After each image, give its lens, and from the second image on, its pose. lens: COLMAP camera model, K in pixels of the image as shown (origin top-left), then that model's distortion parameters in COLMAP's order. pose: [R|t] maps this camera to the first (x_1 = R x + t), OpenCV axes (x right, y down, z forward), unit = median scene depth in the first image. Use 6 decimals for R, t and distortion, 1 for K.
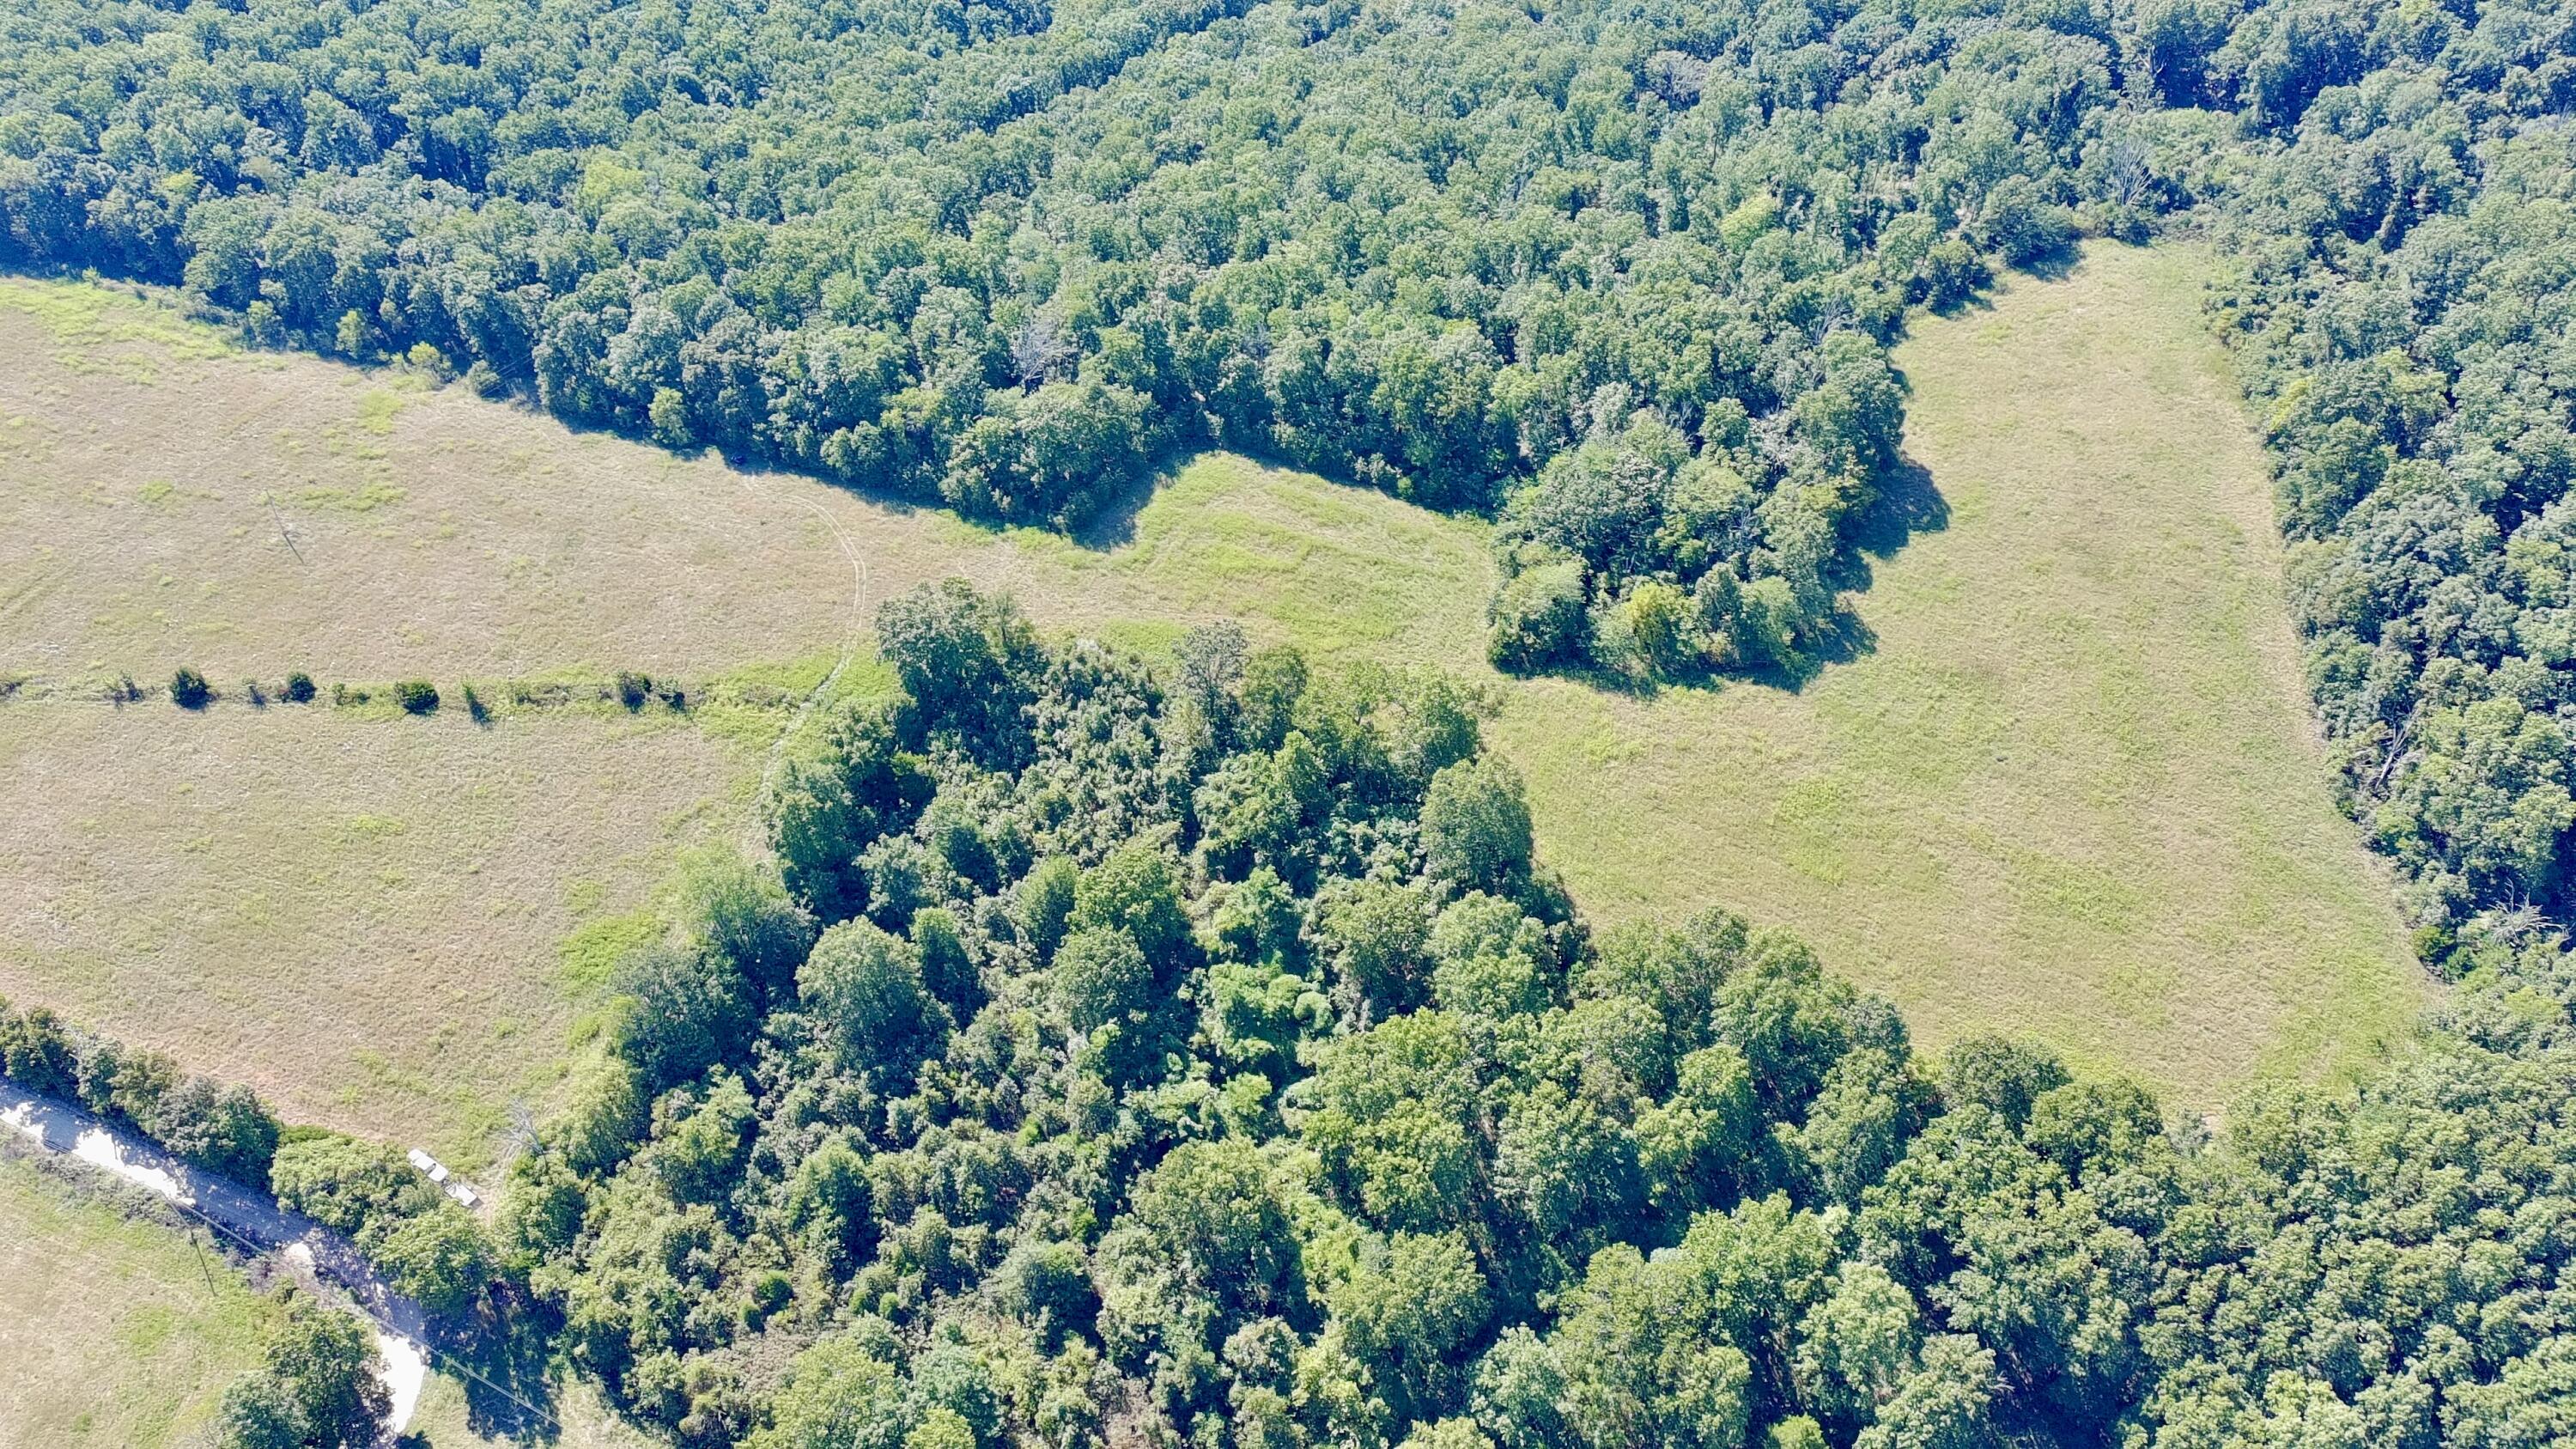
lens RADIAL K [[2044.3, 0, 1288.7], [0, 2044.3, 718.1], [0, 0, 1]] dist [0.081220, -0.071749]
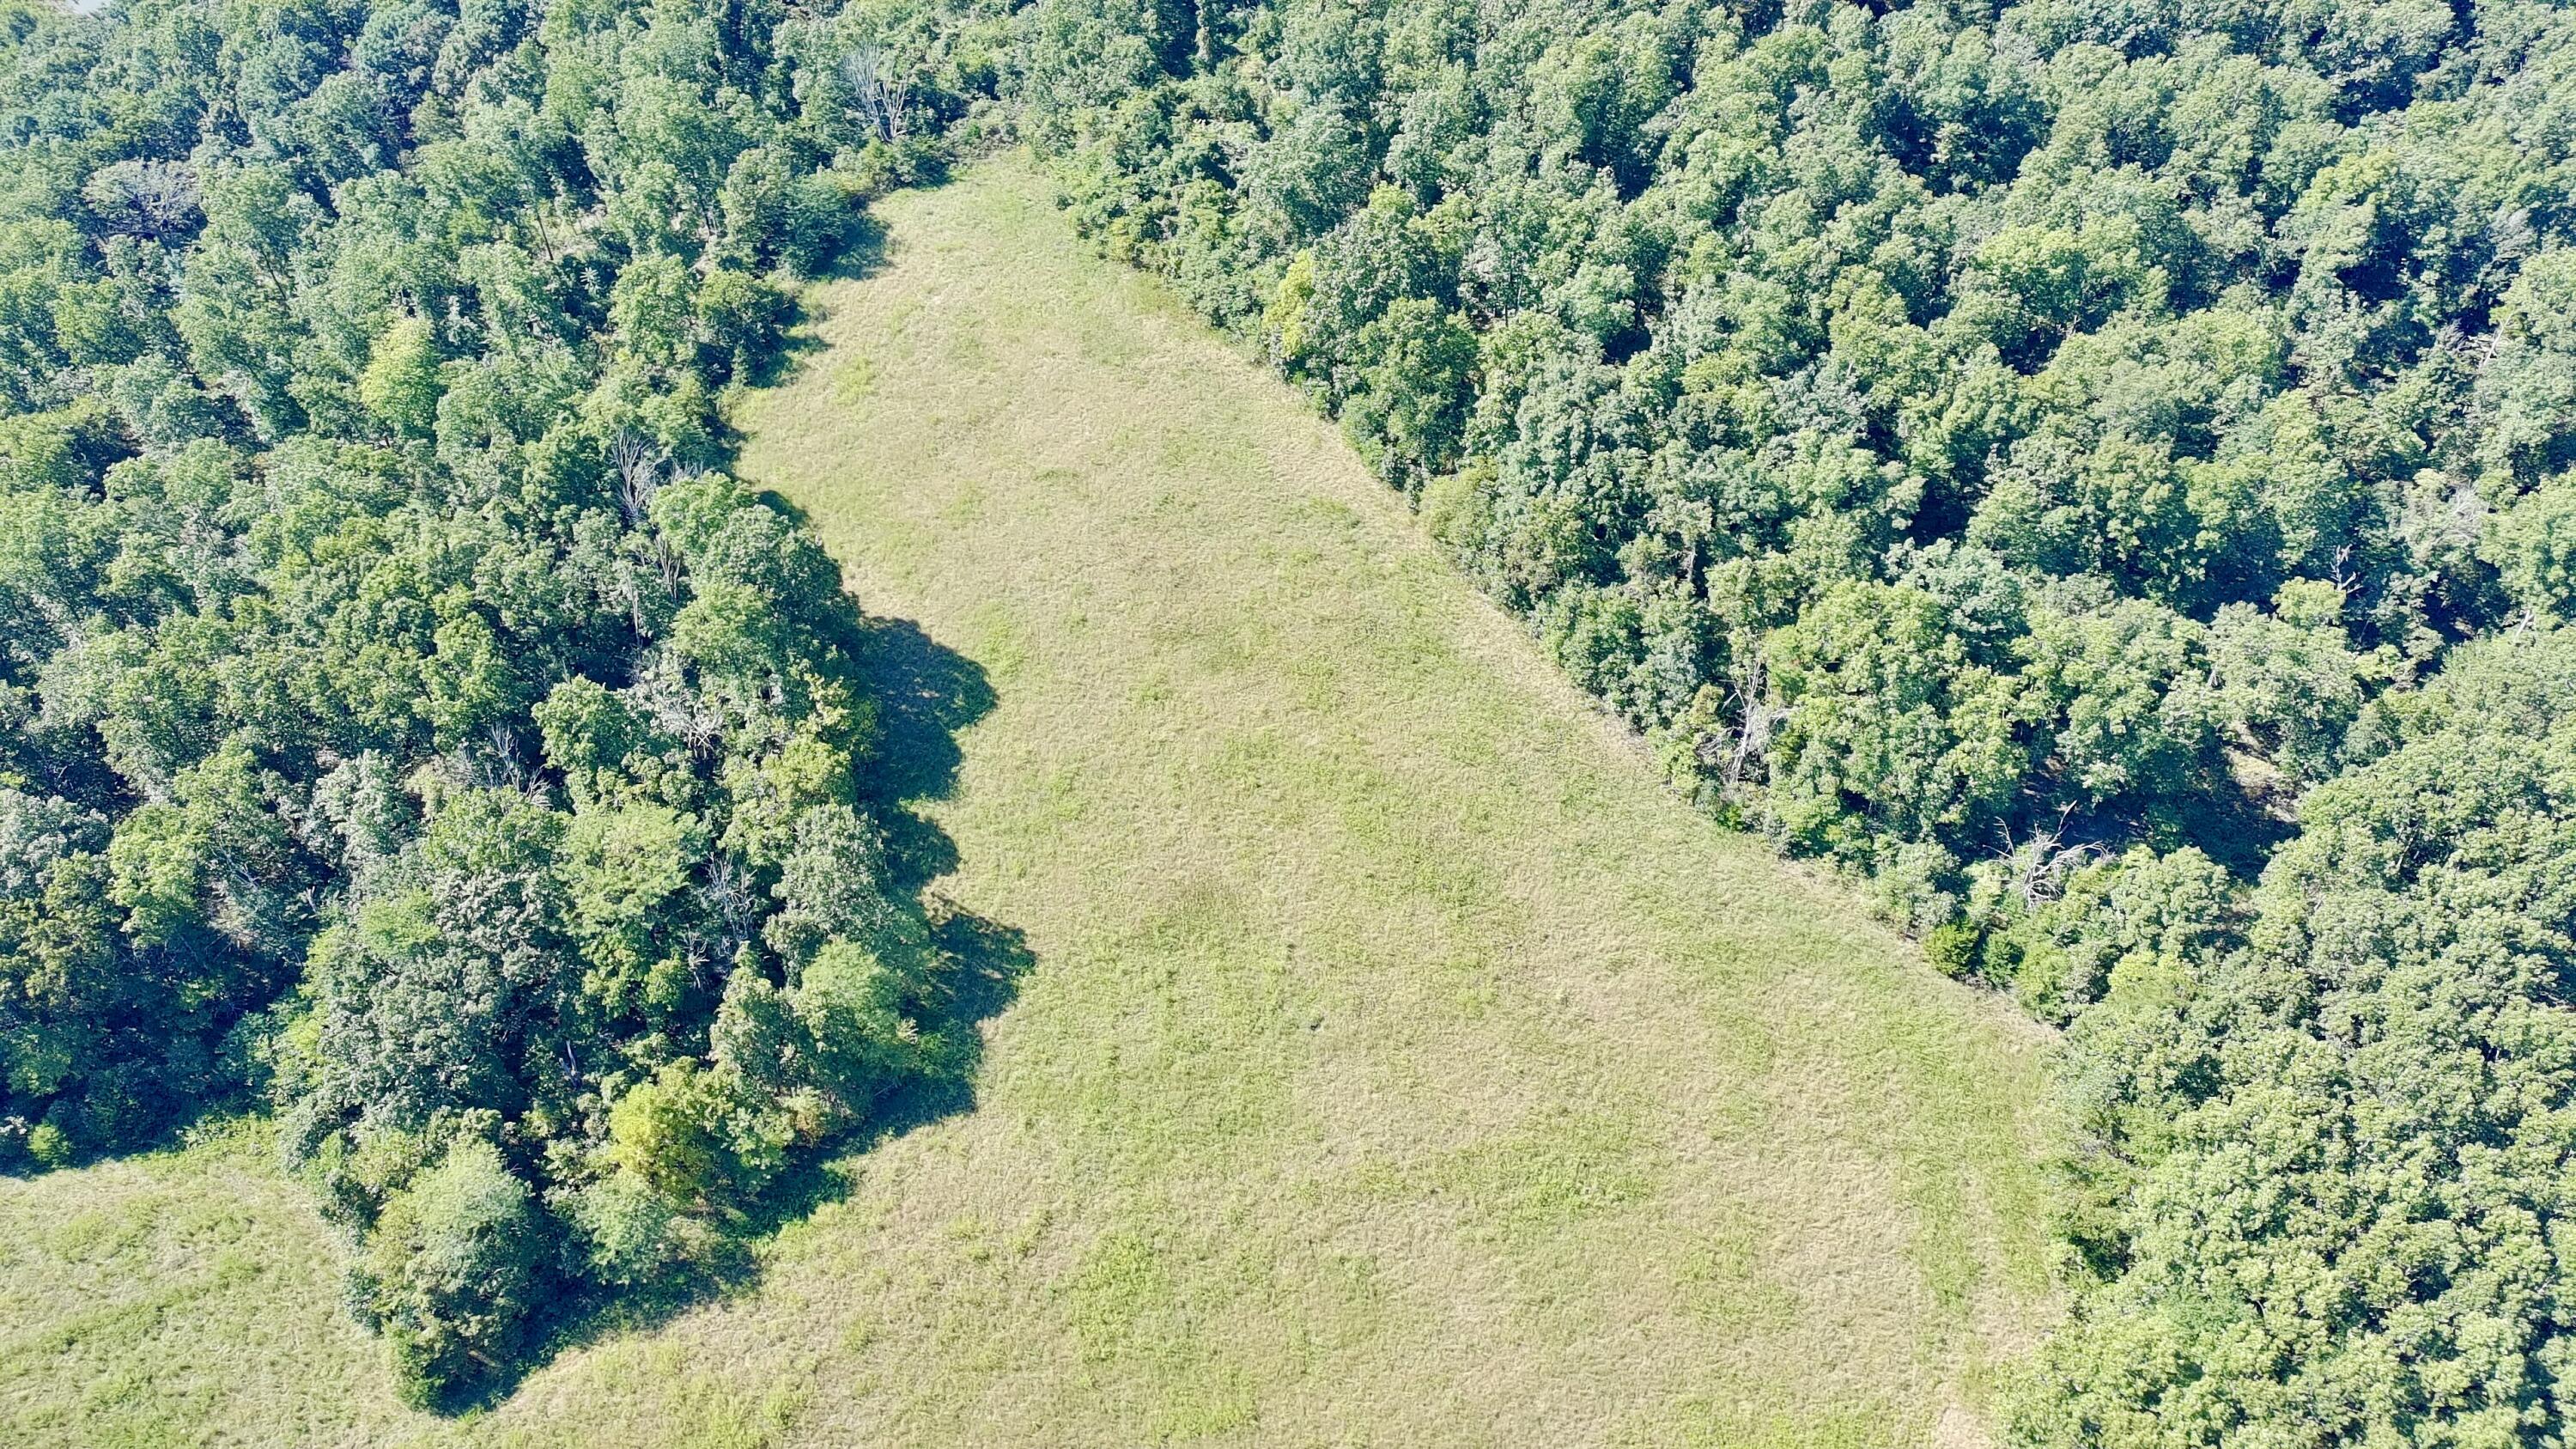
lens RADIAL K [[2044.3, 0, 1292.8], [0, 2044.3, 713.2], [0, 0, 1]] dist [0.081220, -0.071749]
pose [[0.732427, -0.483650, 0.479201, 0.087688], [0.483702, 0.864962, 0.133687, -0.127141], [-0.479148, 0.133874, 0.867464, 0.422596]]
